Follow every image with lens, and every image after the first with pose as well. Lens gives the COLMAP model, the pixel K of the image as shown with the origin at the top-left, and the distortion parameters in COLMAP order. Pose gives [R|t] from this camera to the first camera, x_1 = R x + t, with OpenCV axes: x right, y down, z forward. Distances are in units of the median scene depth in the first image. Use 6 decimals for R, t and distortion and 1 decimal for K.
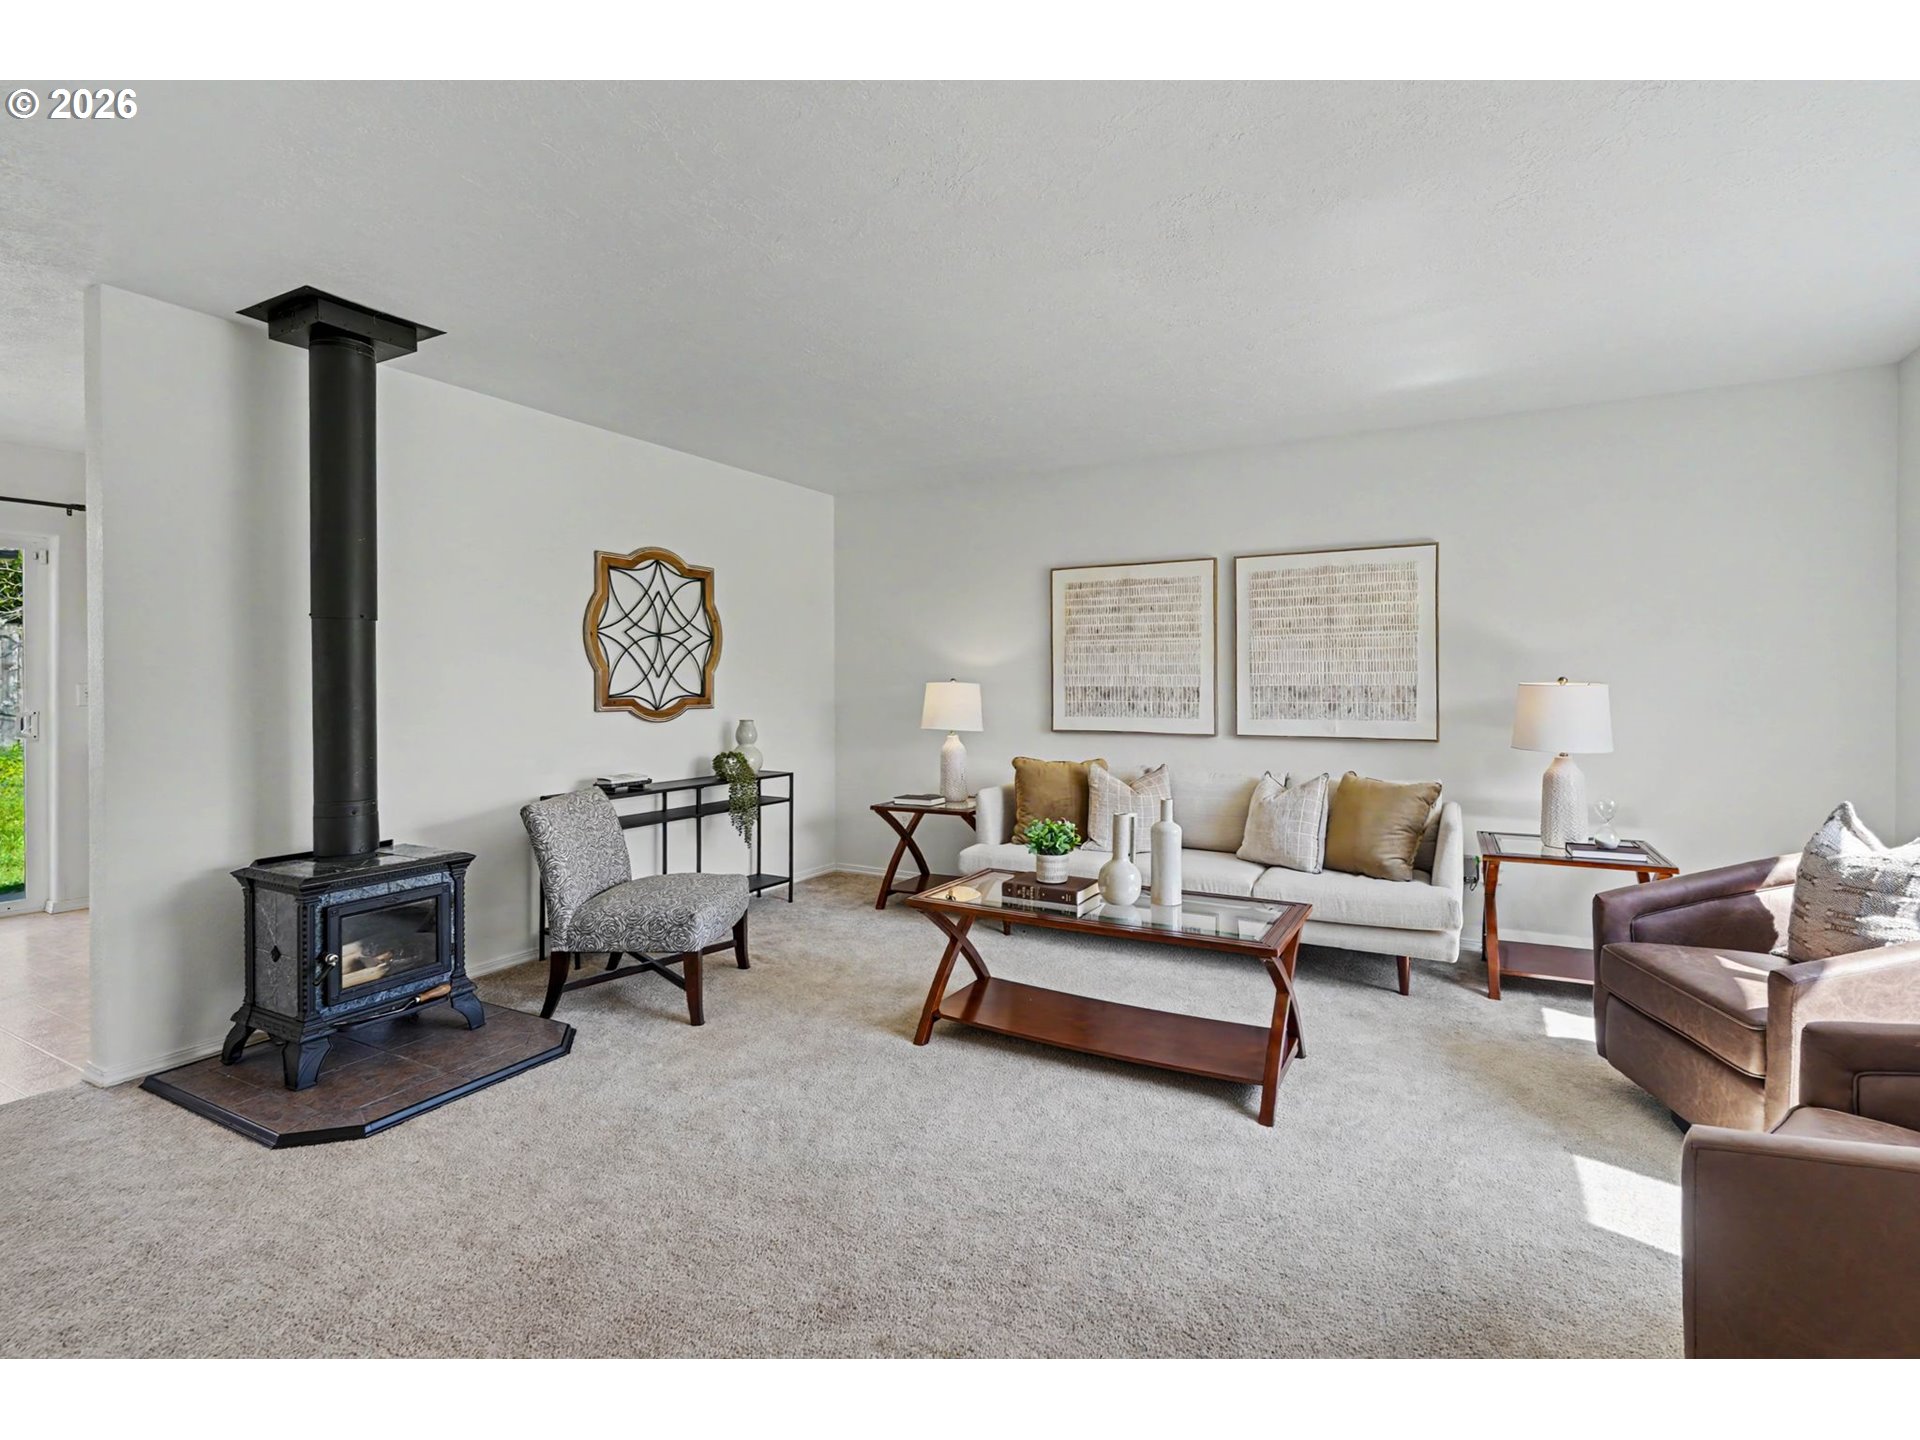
lens RADIAL K [[939.8, 0, 959.3], [0, 939.8, 685.6], [0, 0, 1]] dist [0.001928, -0.000274]
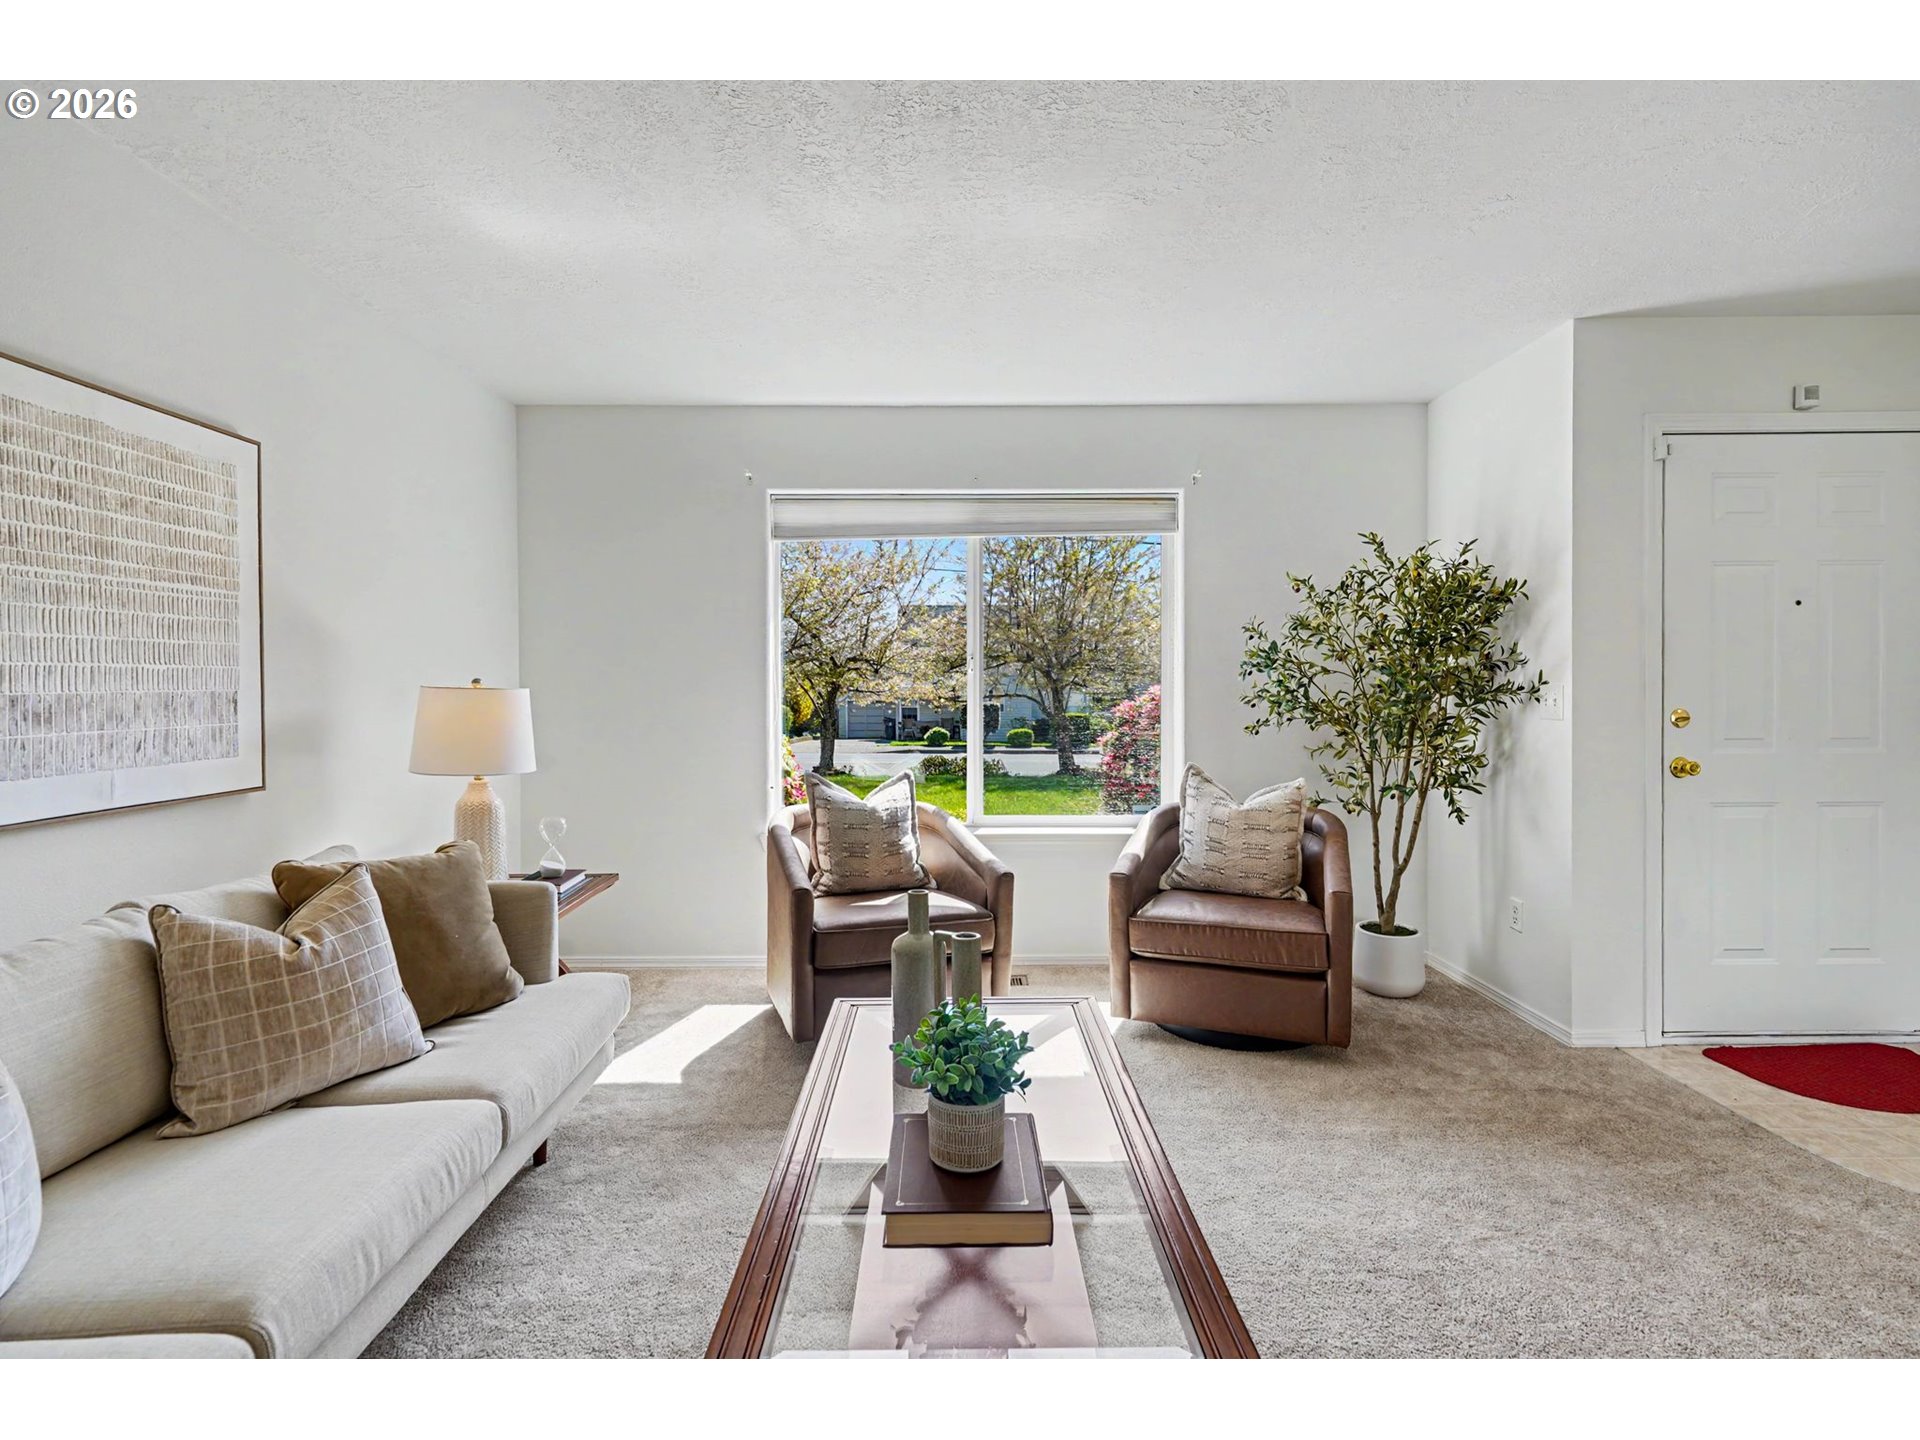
lens RADIAL K [[902.9, 0, 950.8], [0, 902.9, 705.2], [0, 0, 1]] dist [0.003069, 0.000498]
pose [[-0.482348, -0.018873, 0.875776, -0.176758], [0.005722, 0.999679, 0.024695, -0.002184], [-0.875961, 0.016923, -0.482085, 0.858909]]
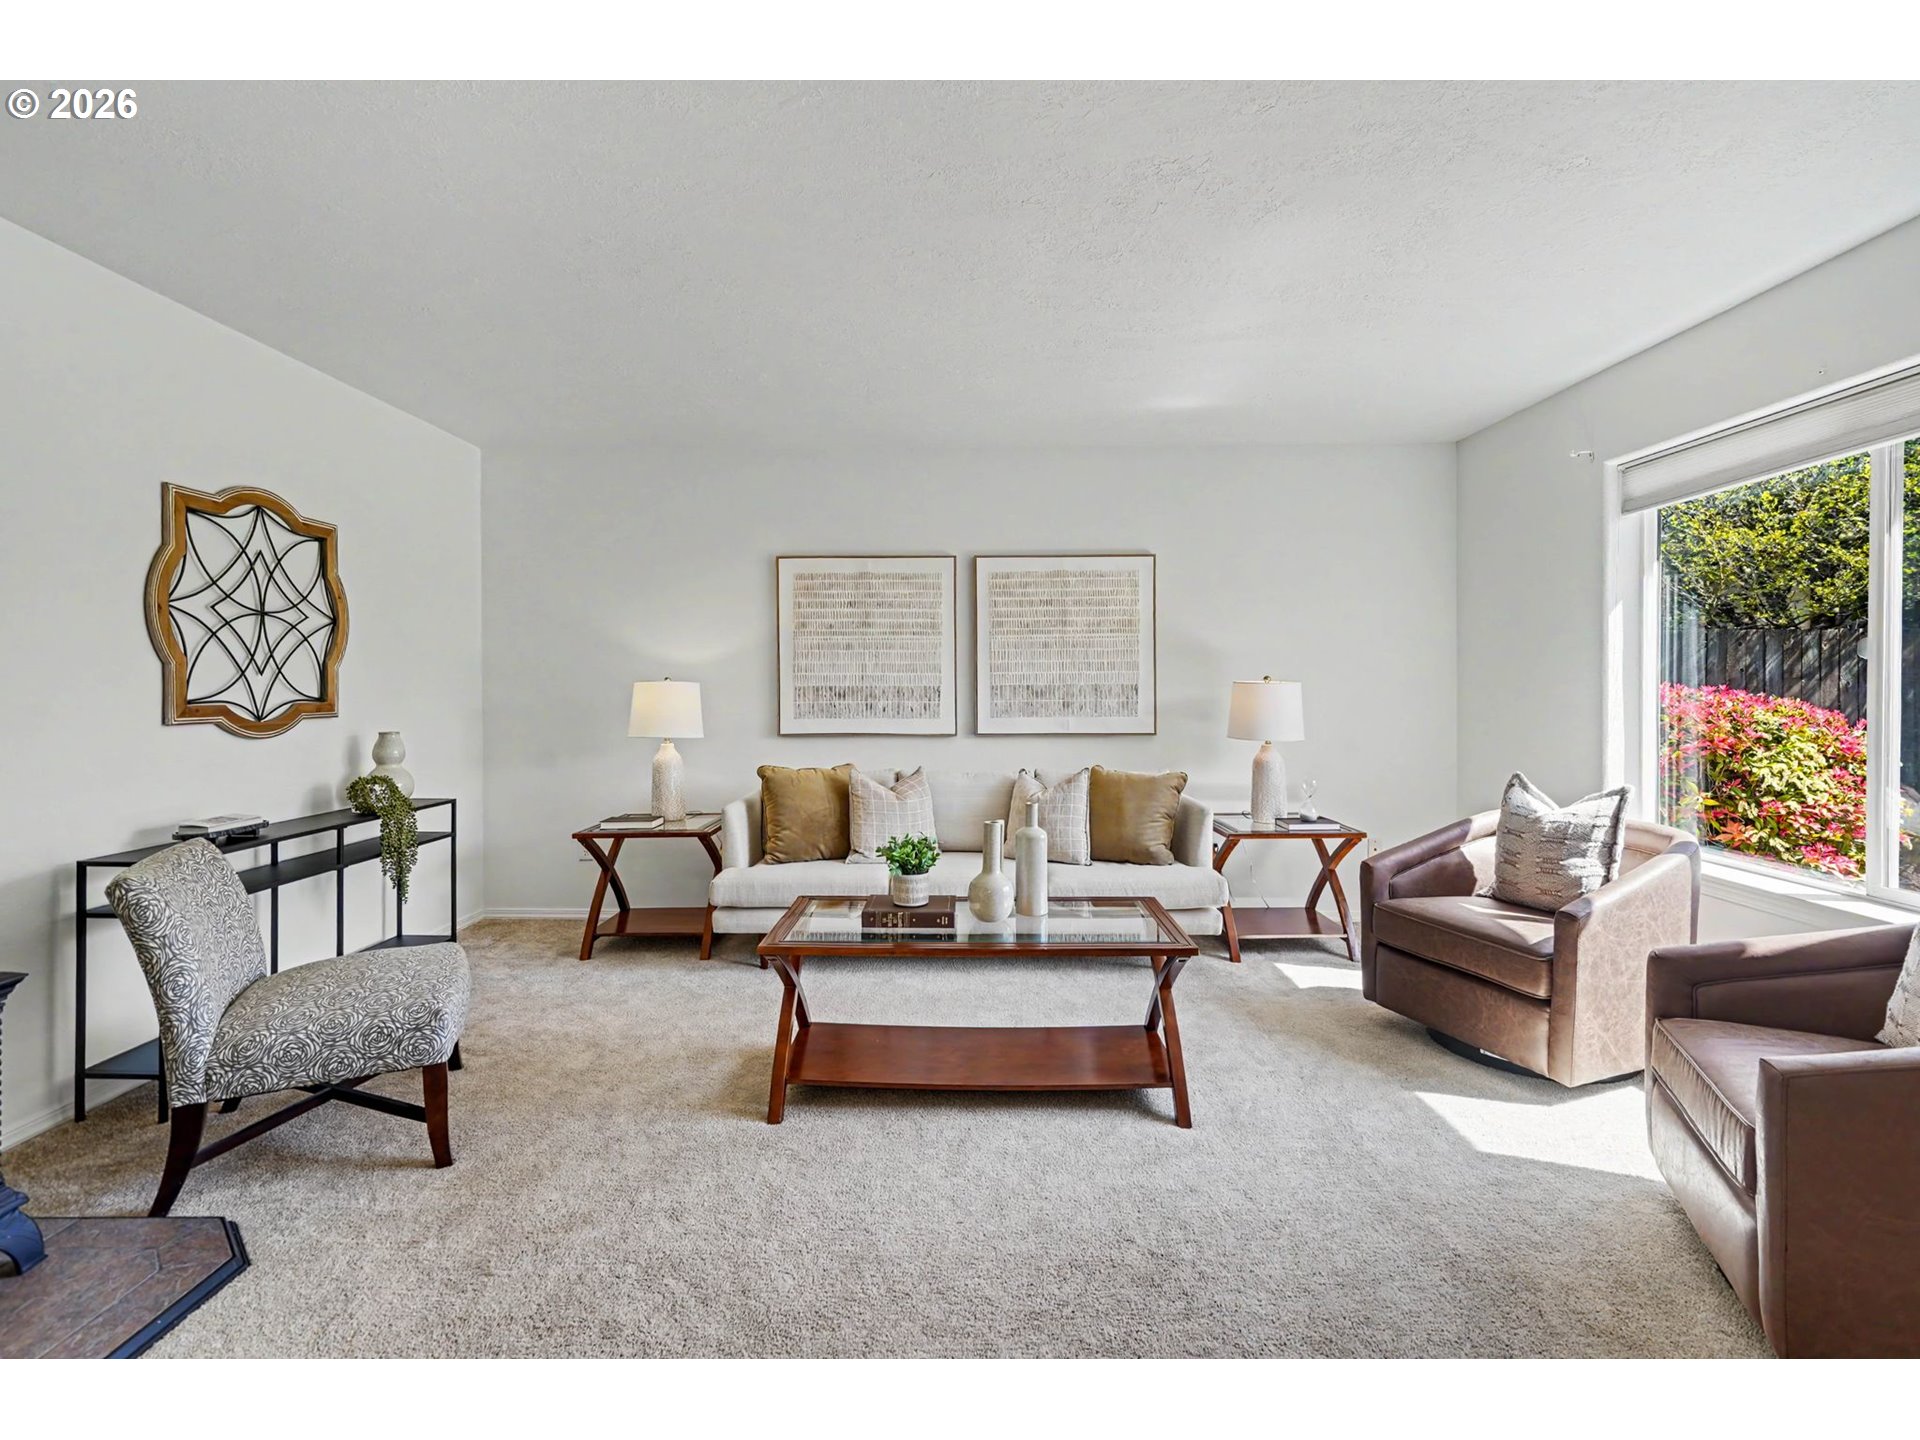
lens RADIAL K [[923.1, 0, 968.4], [0, 923.1, 688.1], [0, 0, 1]] dist [0.003427, -0.001004]
pose [[0.876838, -0.003432, 0.480773, -0.195154], [0.003532, 0.999994, 0.000698, 0.002989], [-0.480772, 0.001086, 0.876845, 0.149595]]
